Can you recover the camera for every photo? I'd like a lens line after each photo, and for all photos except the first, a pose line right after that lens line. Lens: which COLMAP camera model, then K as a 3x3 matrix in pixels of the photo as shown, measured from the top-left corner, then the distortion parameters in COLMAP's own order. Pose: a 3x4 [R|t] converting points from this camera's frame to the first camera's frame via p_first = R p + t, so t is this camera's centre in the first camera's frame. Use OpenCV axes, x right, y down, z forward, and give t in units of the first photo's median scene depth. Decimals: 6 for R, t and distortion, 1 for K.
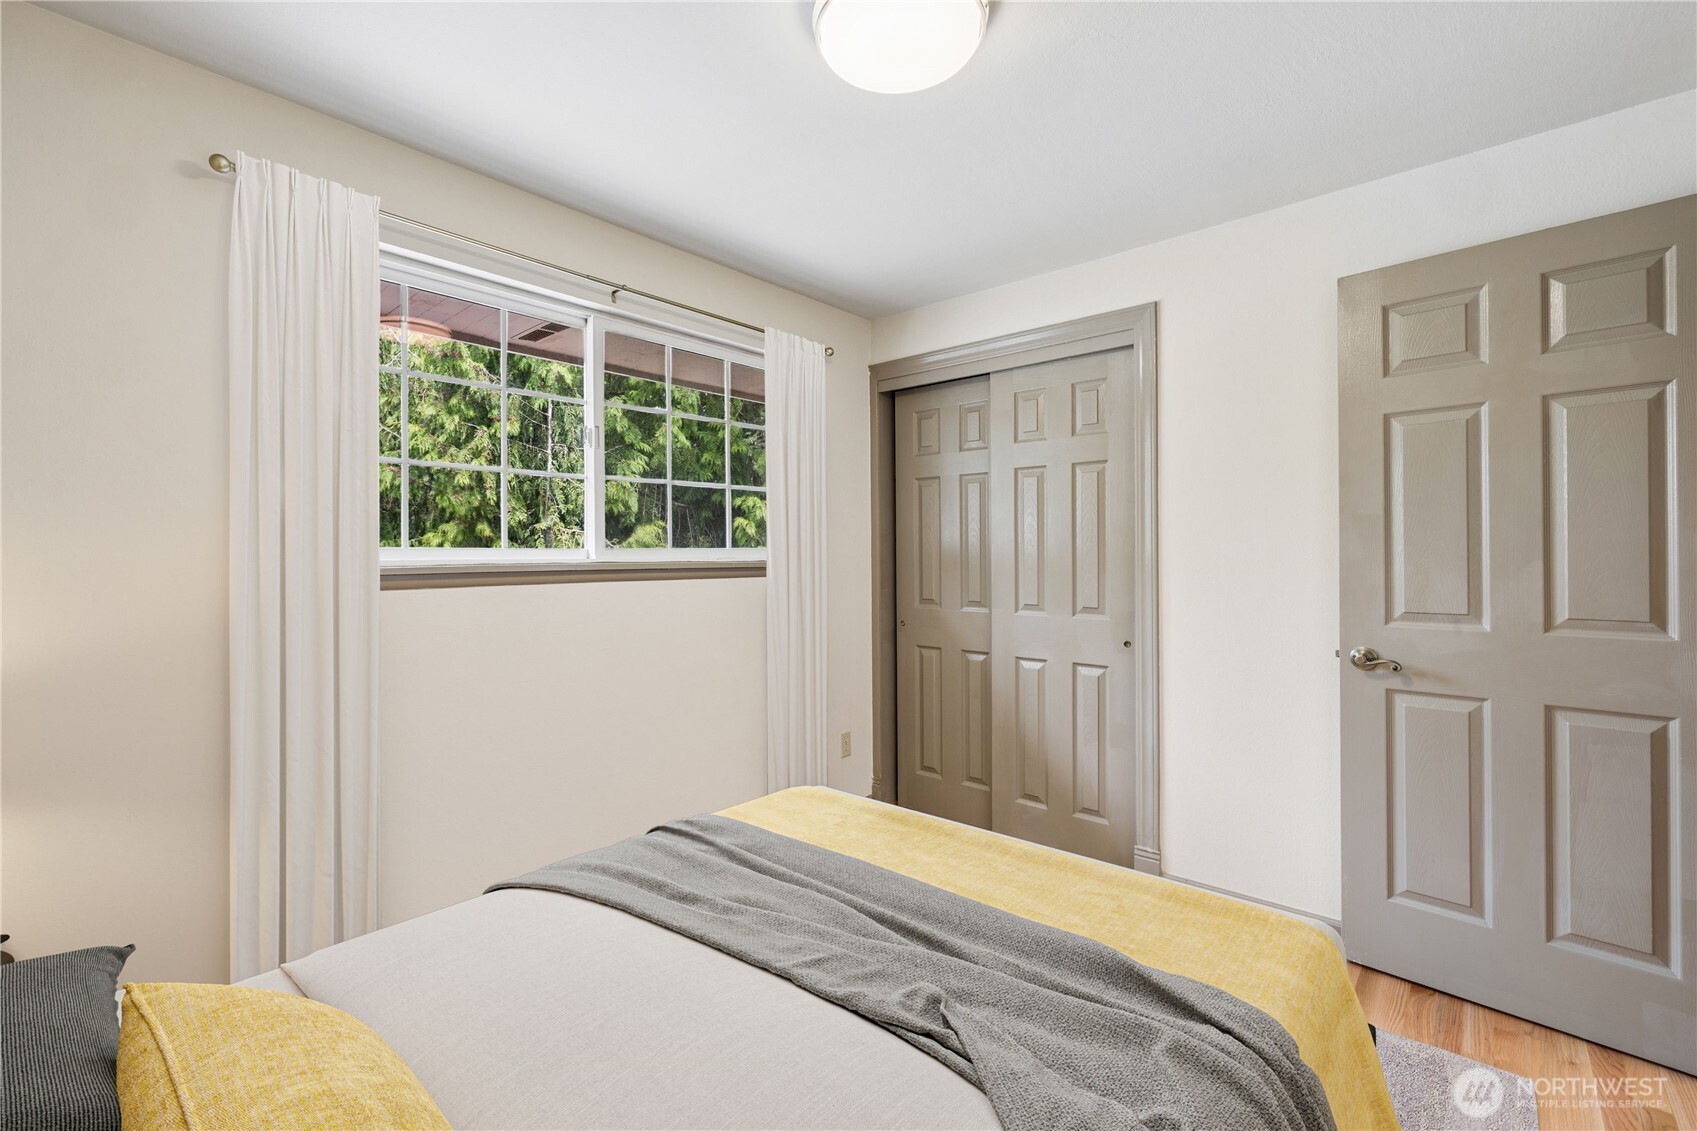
lens RADIAL K [[732.4, 0, 840.4], [0, 732.4, 558.3], [0, 0, 1]] dist [0.000165, -0.000476]
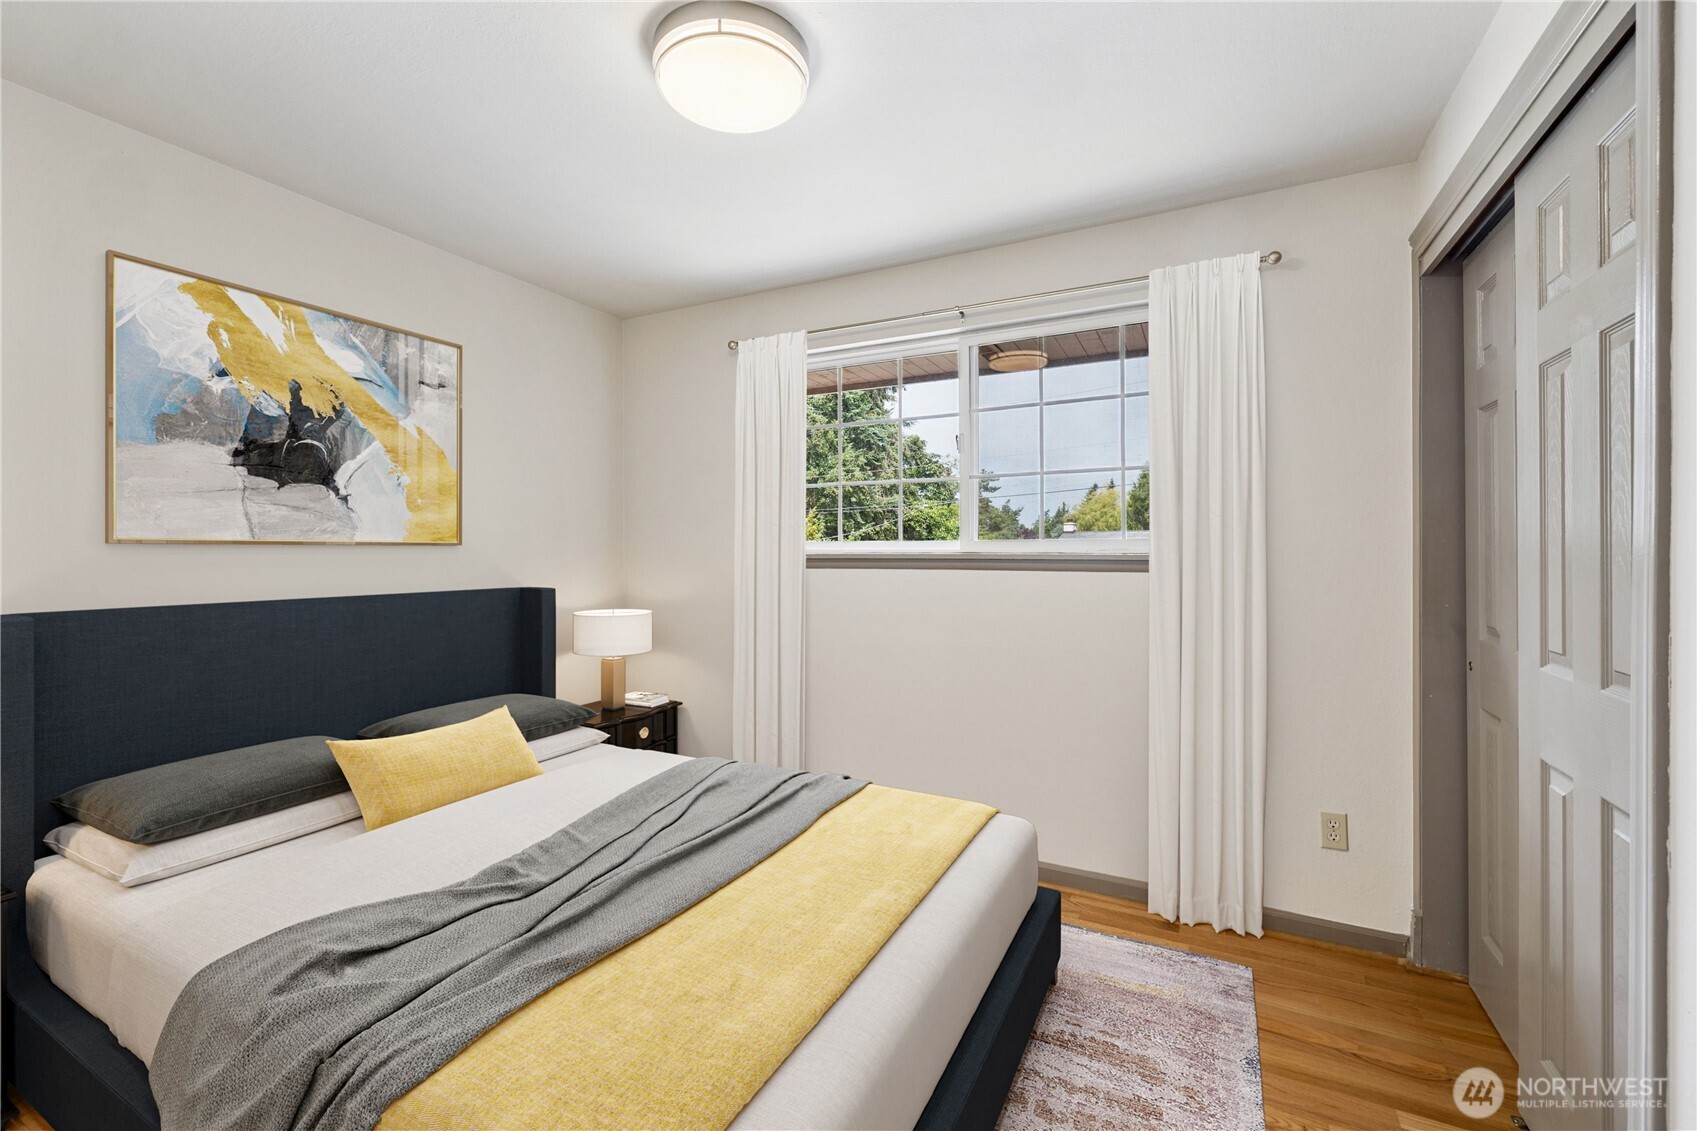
lens RADIAL K [[698.7, 0, 846.2], [0, 698.7, 537.6], [0, 0, 1]] dist [-0.000026, -0.000146]
pose [[0.296439, -0.004124, -0.955043, 0.550198], [-0.001529, 0.999987, -0.004793, -0.009600], [0.955050, 0.002881, 0.296429, 0.441205]]
